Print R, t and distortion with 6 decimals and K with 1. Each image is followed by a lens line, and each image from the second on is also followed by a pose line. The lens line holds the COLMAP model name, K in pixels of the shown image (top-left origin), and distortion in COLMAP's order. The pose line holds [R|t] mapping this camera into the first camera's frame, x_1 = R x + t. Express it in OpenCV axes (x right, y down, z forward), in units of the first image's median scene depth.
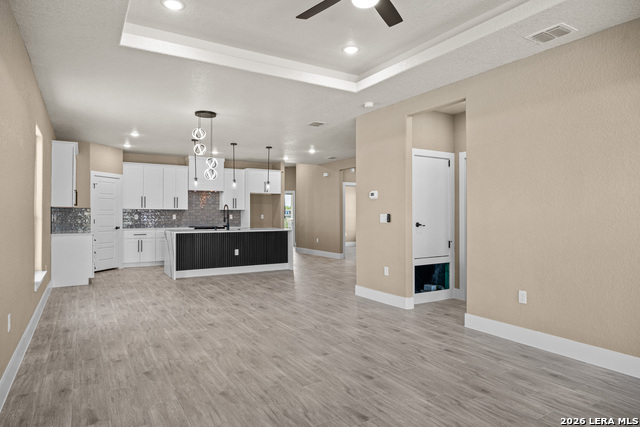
lens RADIAL K [[380.6, 0, 318.9], [0, 380.6, 216.1], [0, 0, 1]] dist [-0.020608, 0.009534]
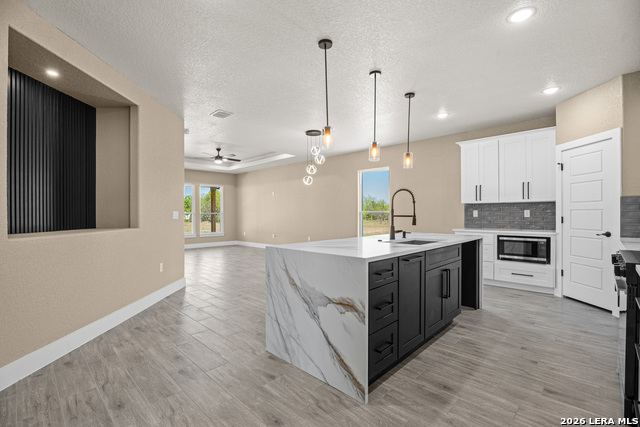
lens RADIAL K [[293.2, 0, 317.0], [0, 293.2, 214.2], [0, 0, 1]] dist [-0.011934, -0.000163]
pose [[-0.971042, 0.003424, -0.238886, -0.067011], [0.002295, 0.999985, 0.005001, 0.000580], [0.238899, 0.004307, -0.971035, 1.830495]]
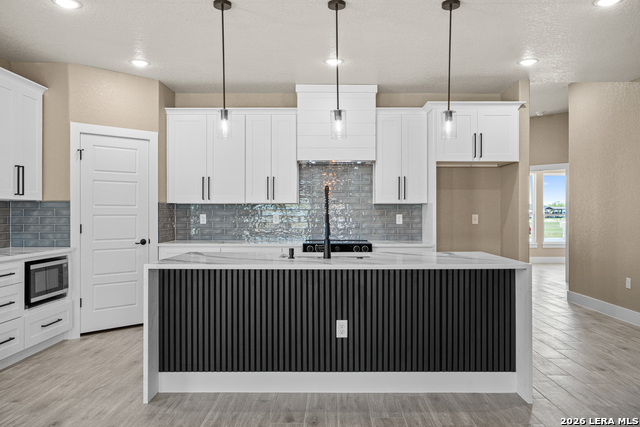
lens RADIAL K [[494.1, 0, 325.8], [0, 494.1, 214.9], [0, 0, 1]] dist [0.002930, -0.000051]
pose [[0.850314, 0.001384, -0.526274, -0.002158], [-0.001428, 0.999999, 0.000322, -0.005525], [0.526273, 0.000478, 0.850315, 0.828817]]
